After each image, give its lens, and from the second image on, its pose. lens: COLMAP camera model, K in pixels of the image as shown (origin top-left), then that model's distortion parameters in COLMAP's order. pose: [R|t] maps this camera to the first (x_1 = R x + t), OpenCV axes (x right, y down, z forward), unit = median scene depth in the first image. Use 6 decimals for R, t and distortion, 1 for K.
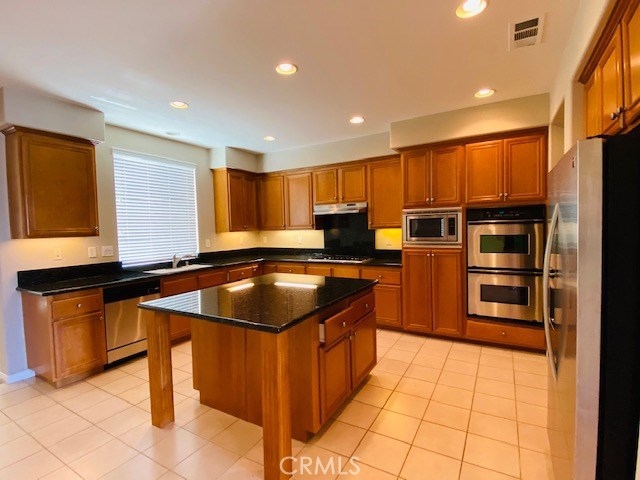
lens RADIAL K [[316.4, 0, 316.3], [0, 316.4, 241.4], [0, 0, 1]] dist [0.017093, -0.018337]
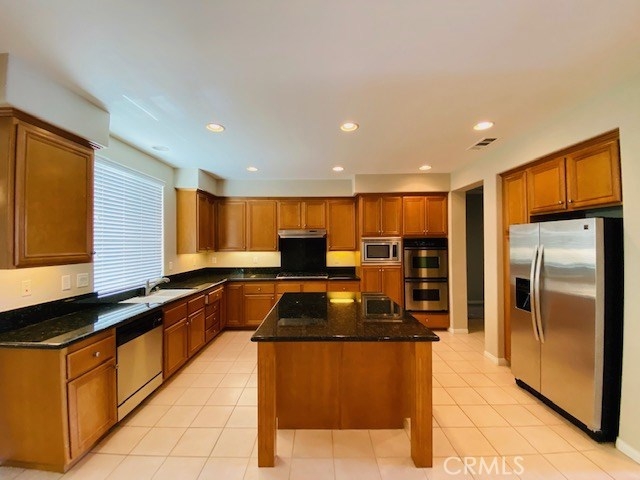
lens RADIAL K [[262.5, 0, 317.8], [0, 262.5, 240.5], [0, 0, 1]] dist [-0.001164, -0.003225]
pose [[0.865639, 0.023182, 0.500132, -0.407141], [0.007606, 0.998203, -0.059432, -0.020695], [-0.500611, 0.055251, 0.863908, 0.113685]]
